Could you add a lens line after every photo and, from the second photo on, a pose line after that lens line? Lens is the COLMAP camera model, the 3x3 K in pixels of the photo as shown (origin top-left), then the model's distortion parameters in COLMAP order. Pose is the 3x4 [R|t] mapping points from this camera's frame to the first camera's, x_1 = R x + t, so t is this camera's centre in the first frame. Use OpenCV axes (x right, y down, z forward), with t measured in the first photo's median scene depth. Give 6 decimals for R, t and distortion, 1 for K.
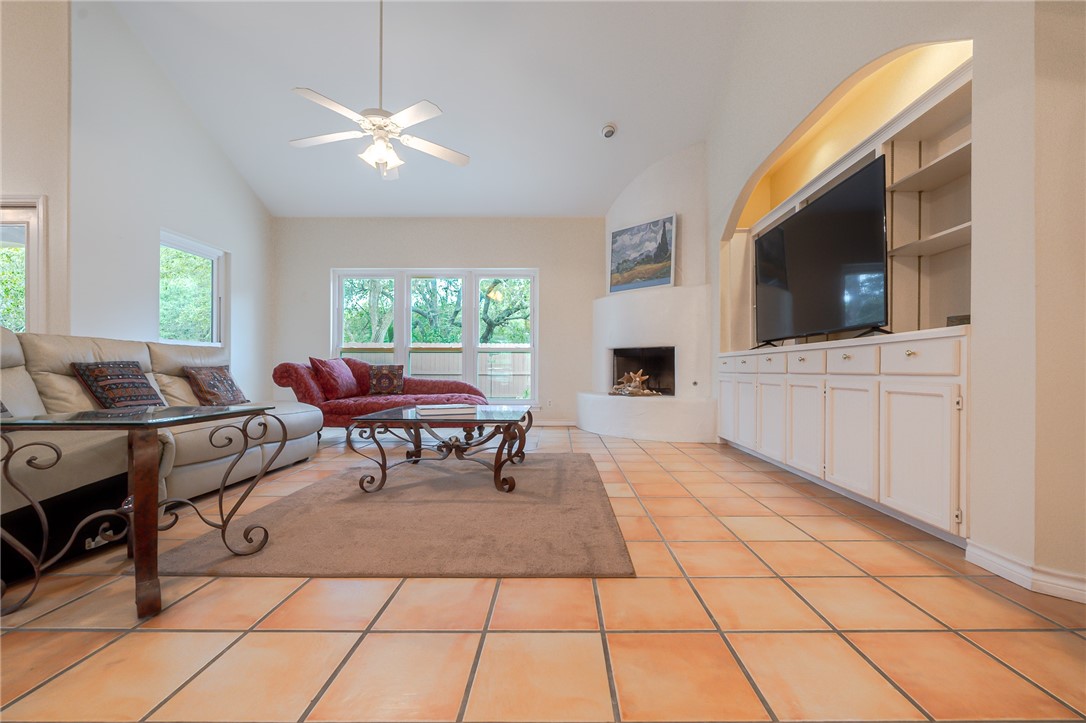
lens RADIAL K [[446.6, 0, 566.9], [0, 446.6, 374.1], [0, 0, 1]] dist [-0.004274, 0.000894]
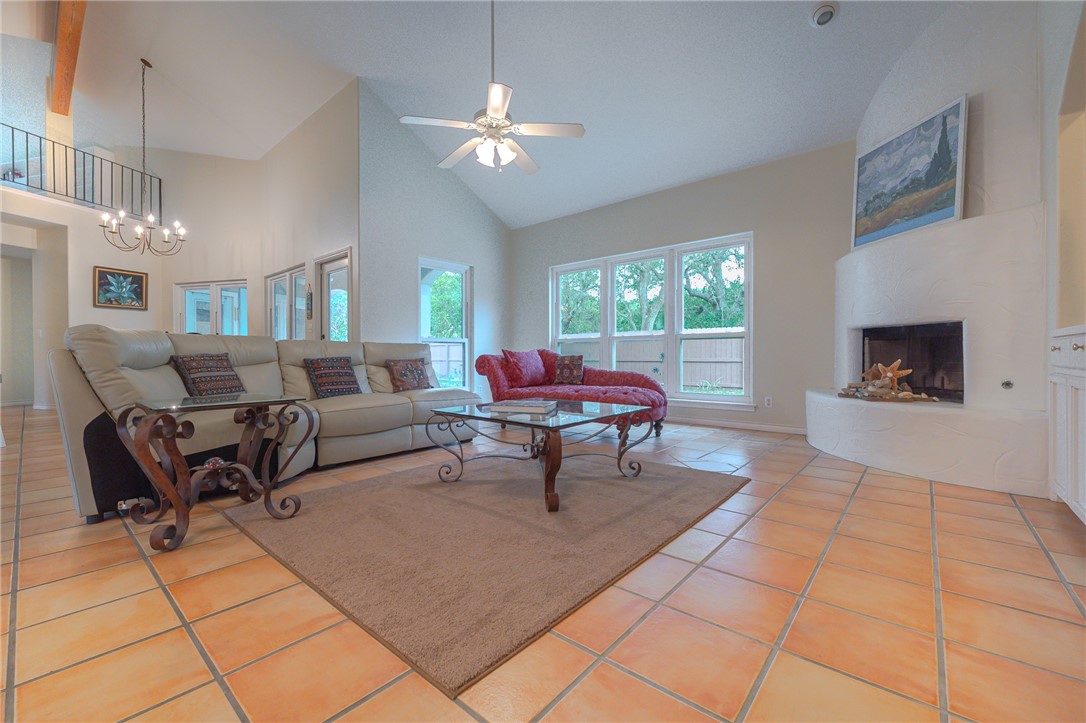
lens RADIAL K [[446.6, 0, 541.7], [0, 446.6, 357.6], [0, 0, 1]] dist [-0.004274, 0.000894]
pose [[0.749812, -0.002865, -0.661644, 0.219120], [-0.000025, 0.999991, -0.004358, -0.010814], [0.661650, 0.003284, 0.749805, 0.194177]]
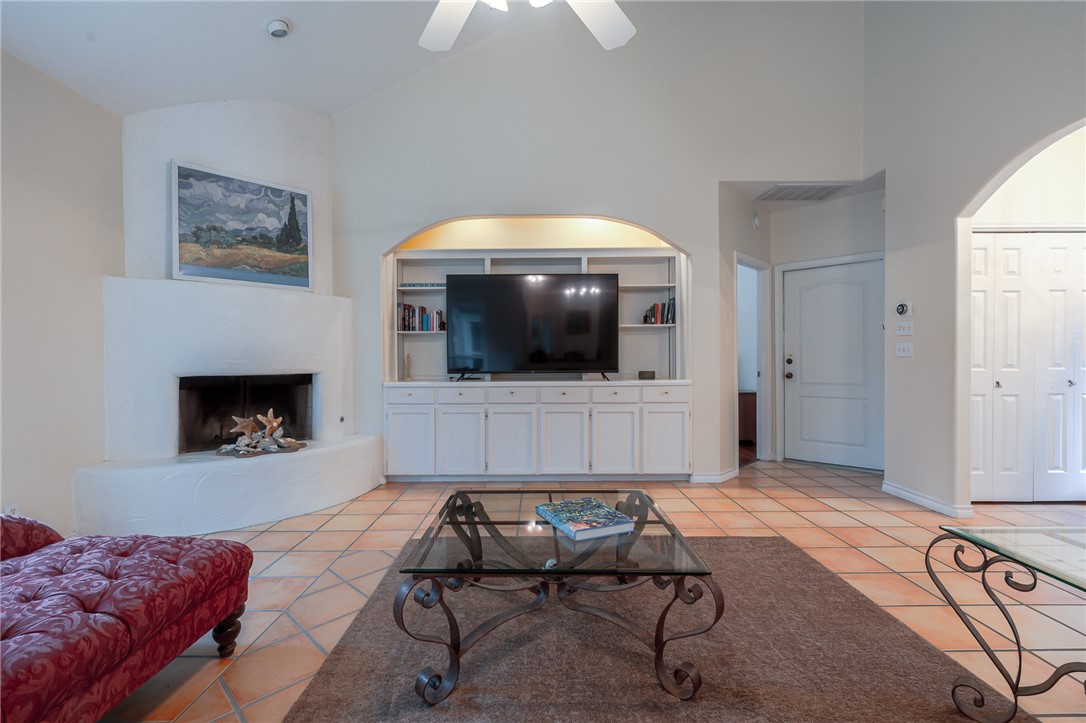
lens RADIAL K [[476.7, 0, 541.9], [0, 476.7, 359.5], [0, 0, 1]] dist [-0.001892, -0.000276]
pose [[0.007917, -0.004289, 0.999959, -0.566066], [0.011246, 0.999928, 0.004200, -0.086371], [-0.999905, 0.011212, 0.007965, 0.635311]]
